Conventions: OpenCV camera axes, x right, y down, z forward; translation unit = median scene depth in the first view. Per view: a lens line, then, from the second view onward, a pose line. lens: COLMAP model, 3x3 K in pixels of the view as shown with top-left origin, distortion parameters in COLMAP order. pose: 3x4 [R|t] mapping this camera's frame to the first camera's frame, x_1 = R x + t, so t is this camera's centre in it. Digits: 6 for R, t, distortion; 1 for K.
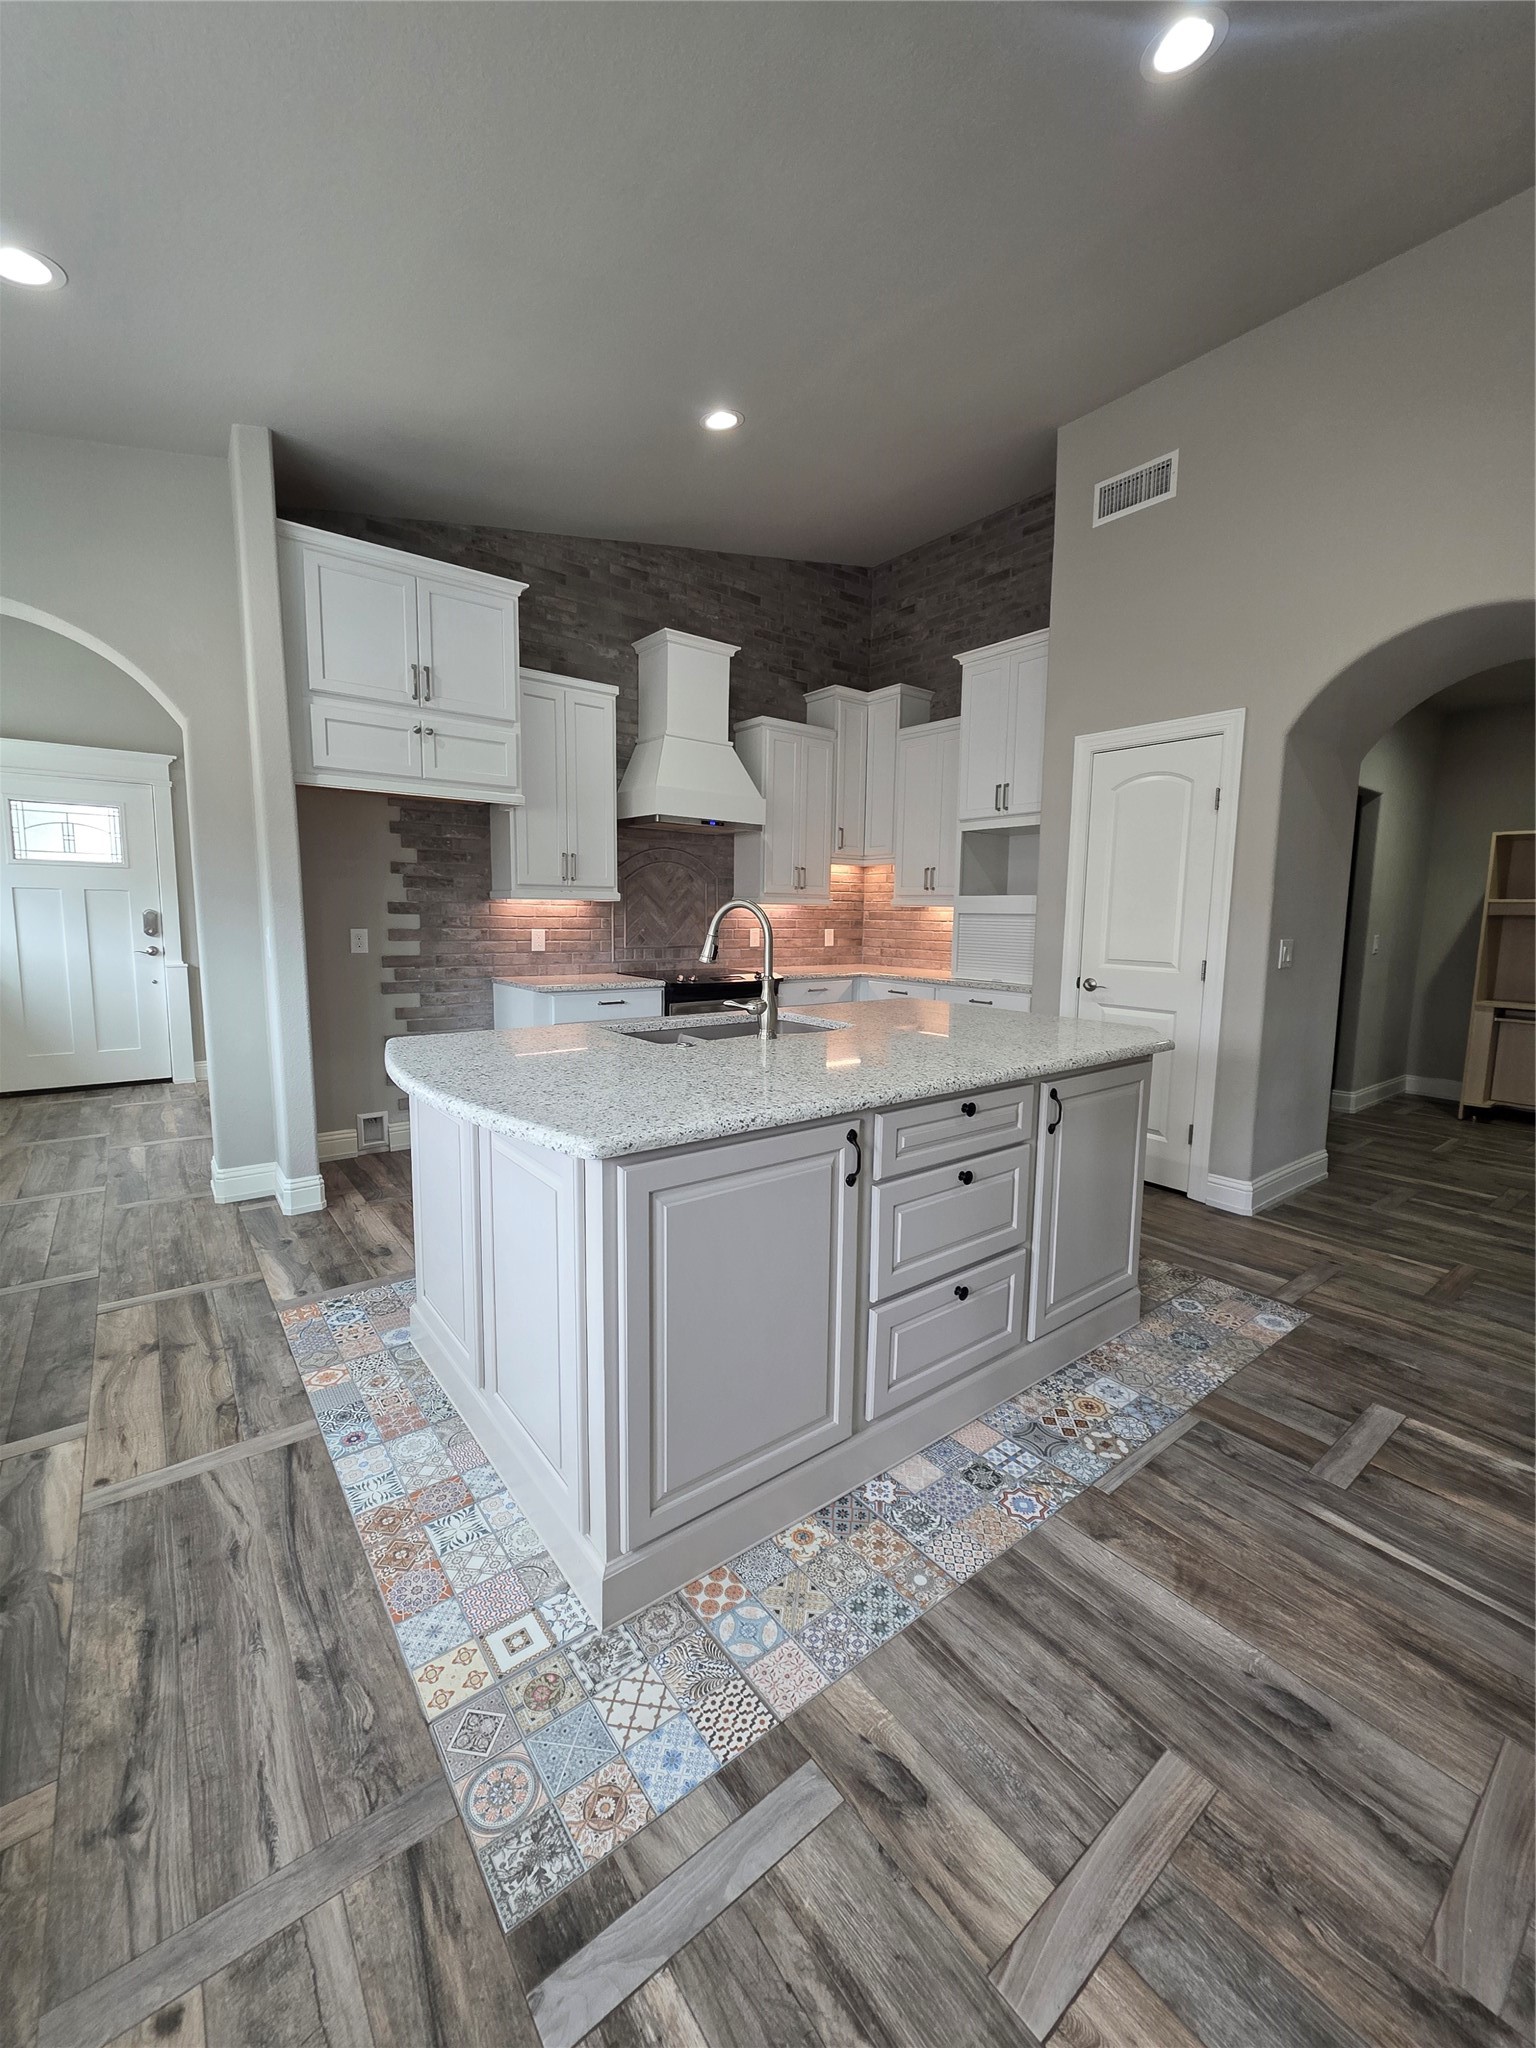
lens RADIAL K [[814.7, 0, 777.1], [0, 814.7, 1005.7], [0, 0, 1]] dist [-0.001006, 0.000108]
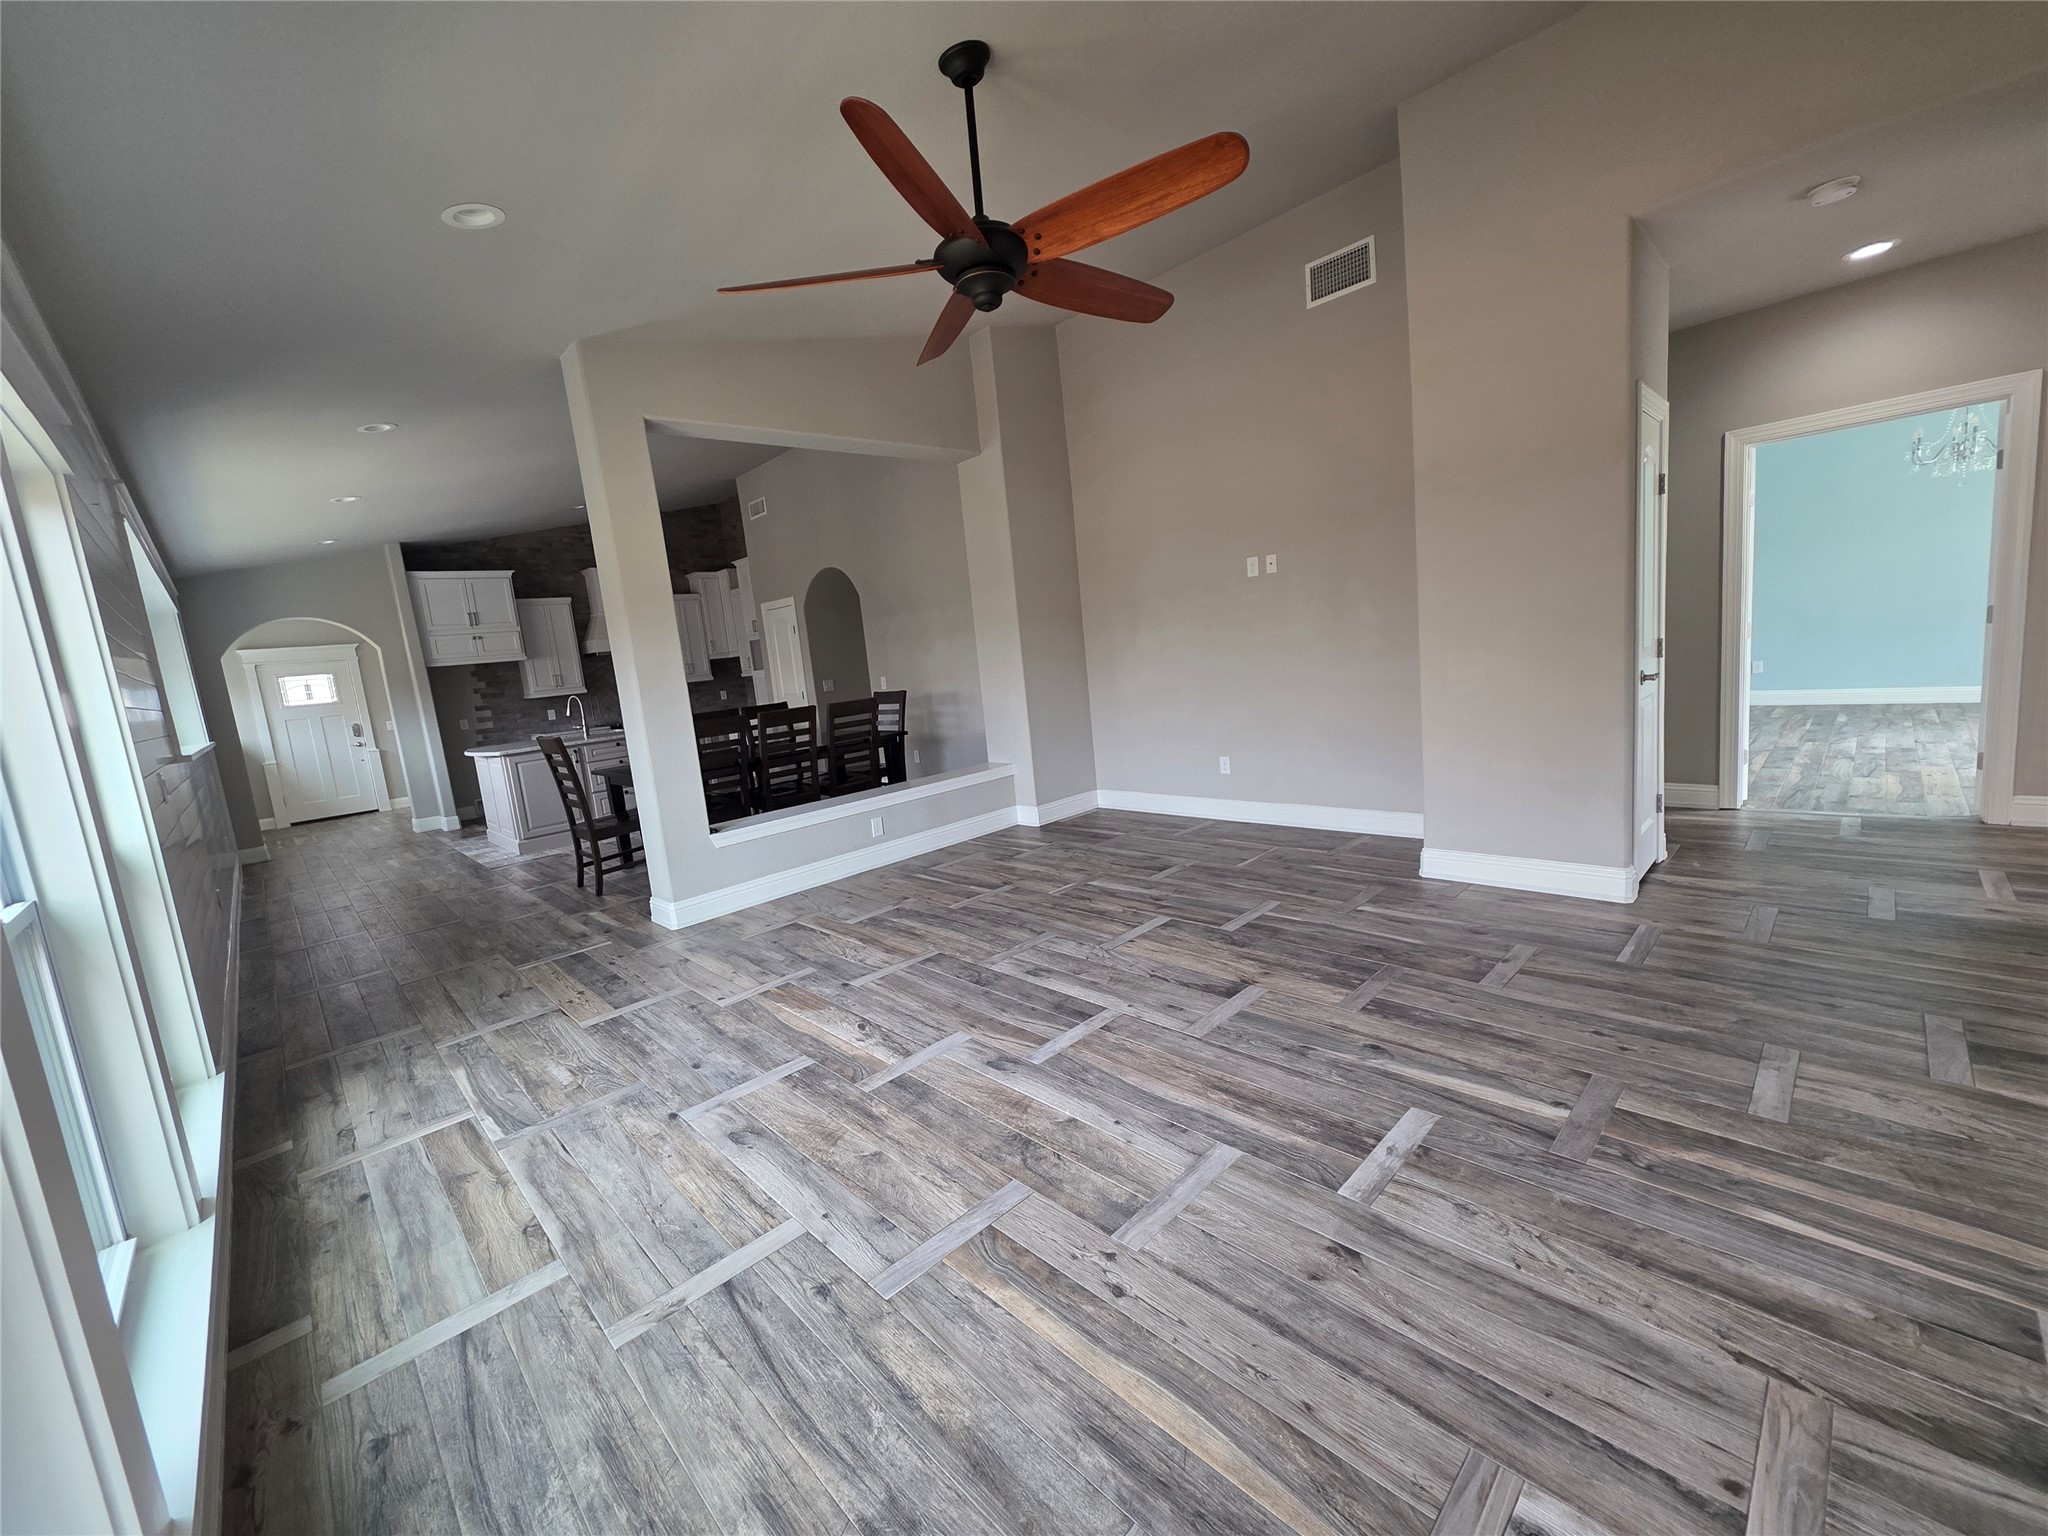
lens RADIAL K [[814.7, 0, 1011.7], [0, 814.7, 770.7], [0, 0, 1]] dist [-0.001006, 0.000108]
pose [[0.989590, -0.123070, 0.074595, 1.550599], [0.121198, 0.992200, 0.029140, 0.317463], [-0.077600, -0.019795, 0.996788, -2.643362]]
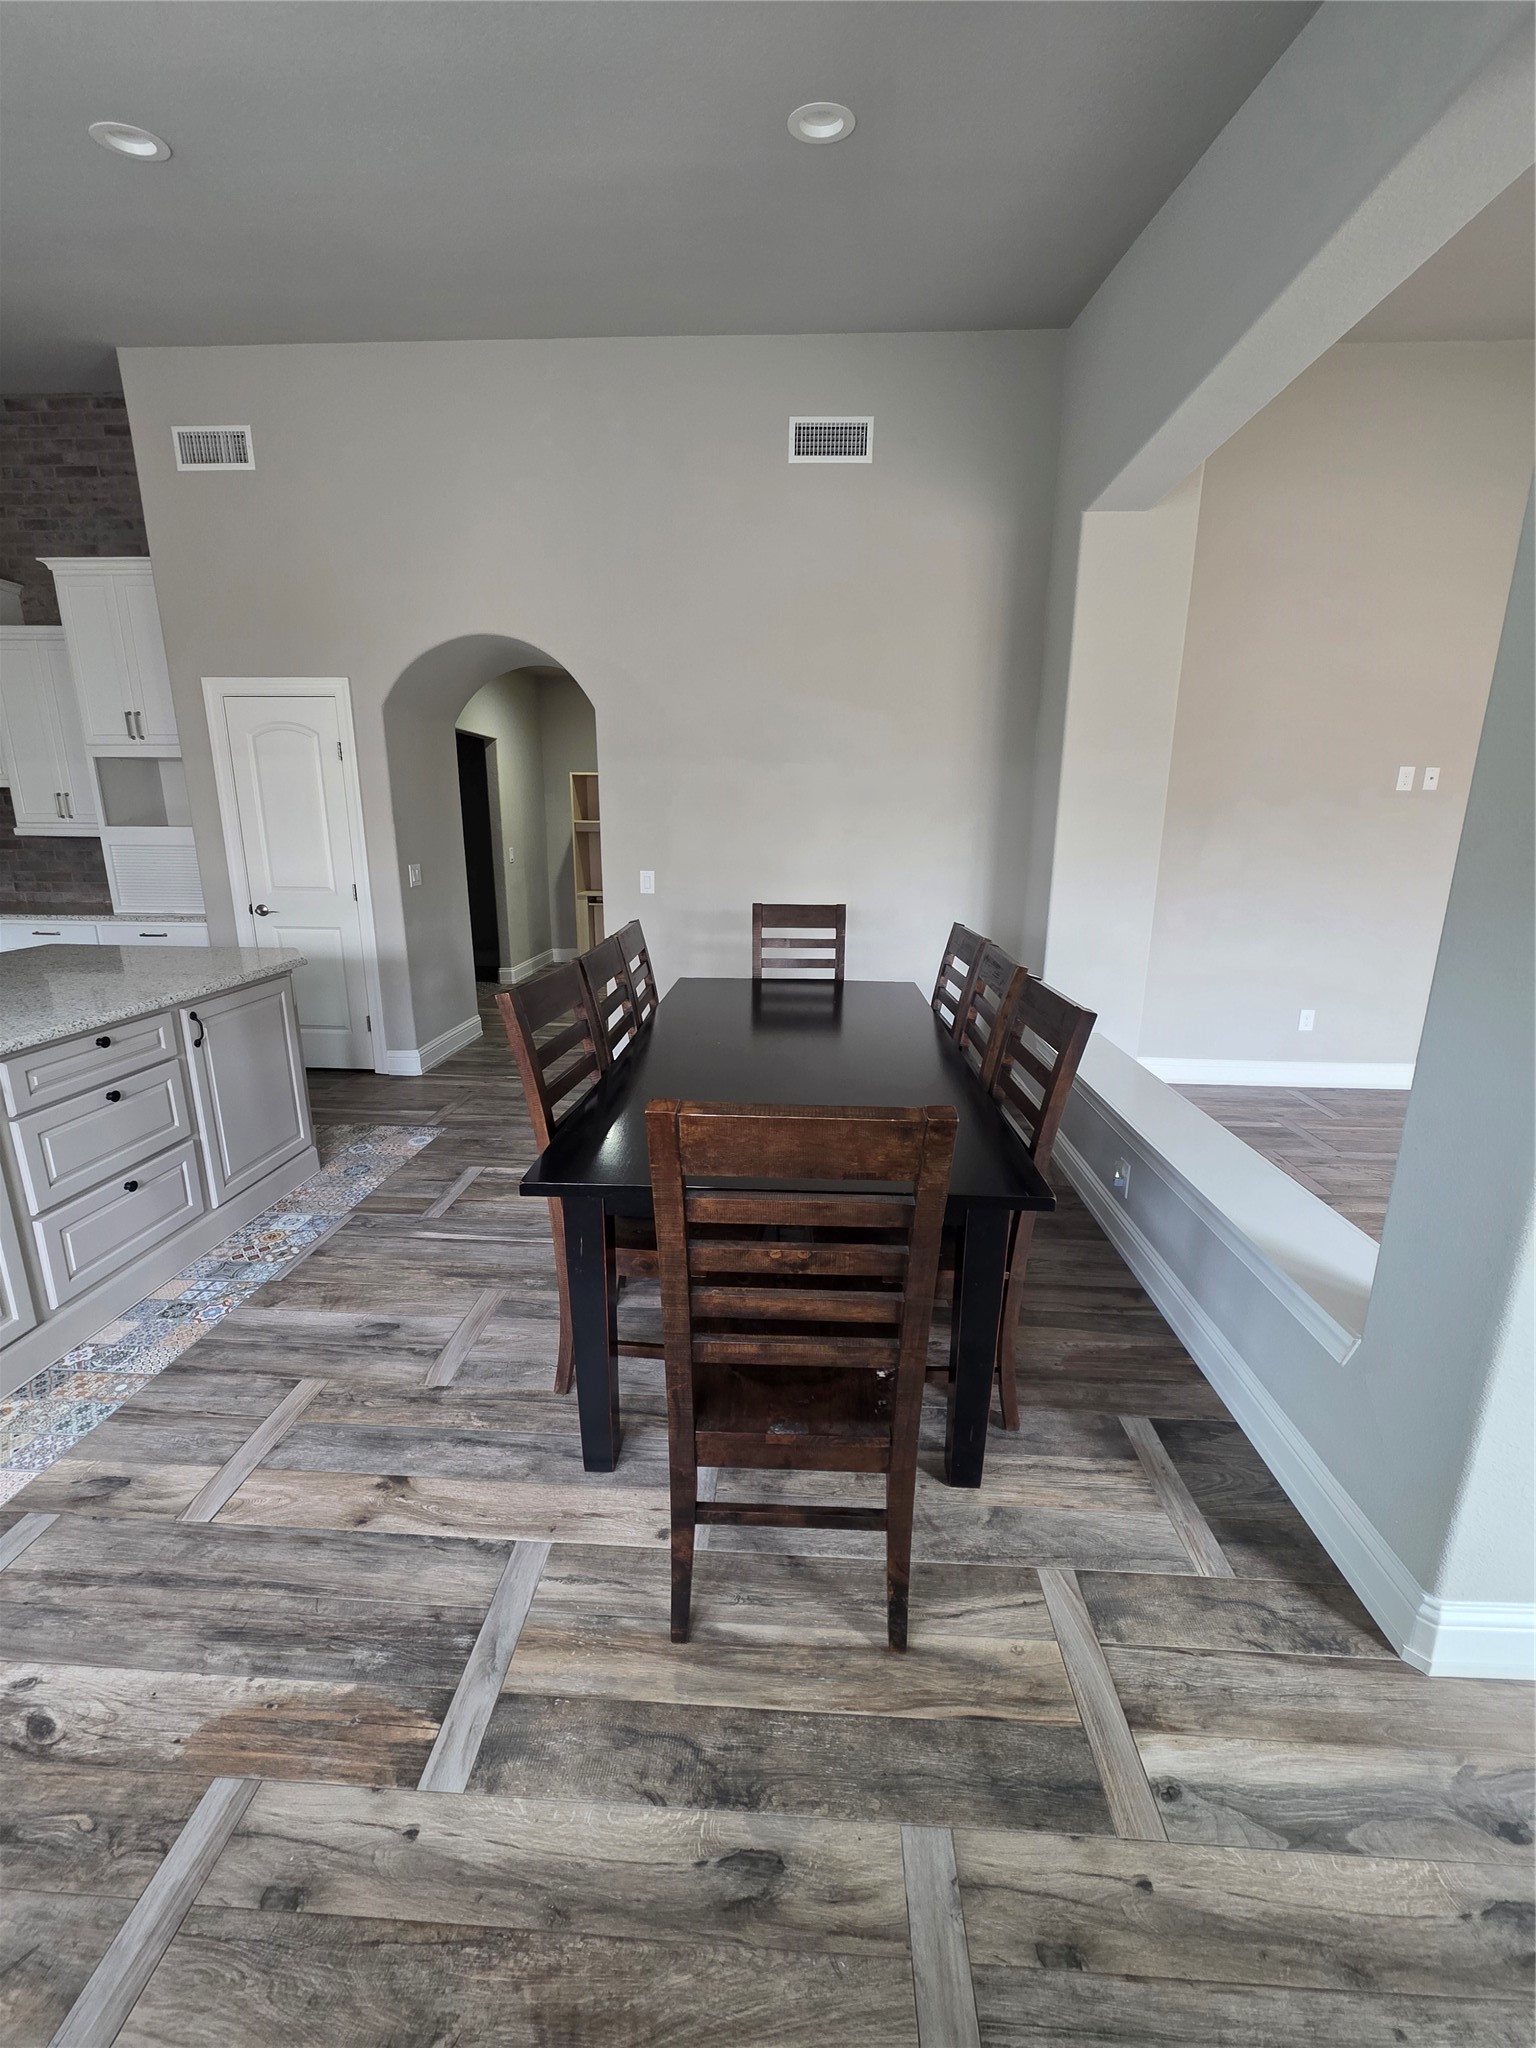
lens RADIAL K [[814.7, 0, 775.6], [0, 814.7, 1006.6], [0, 0, 1]] dist [-0.001006, 0.000108]
pose [[0.659120, -0.181534, 0.729798, 0.014640], [0.087008, 0.982319, 0.165766, -0.036581], [-0.746987, -0.045762, 0.663261, -0.506831]]
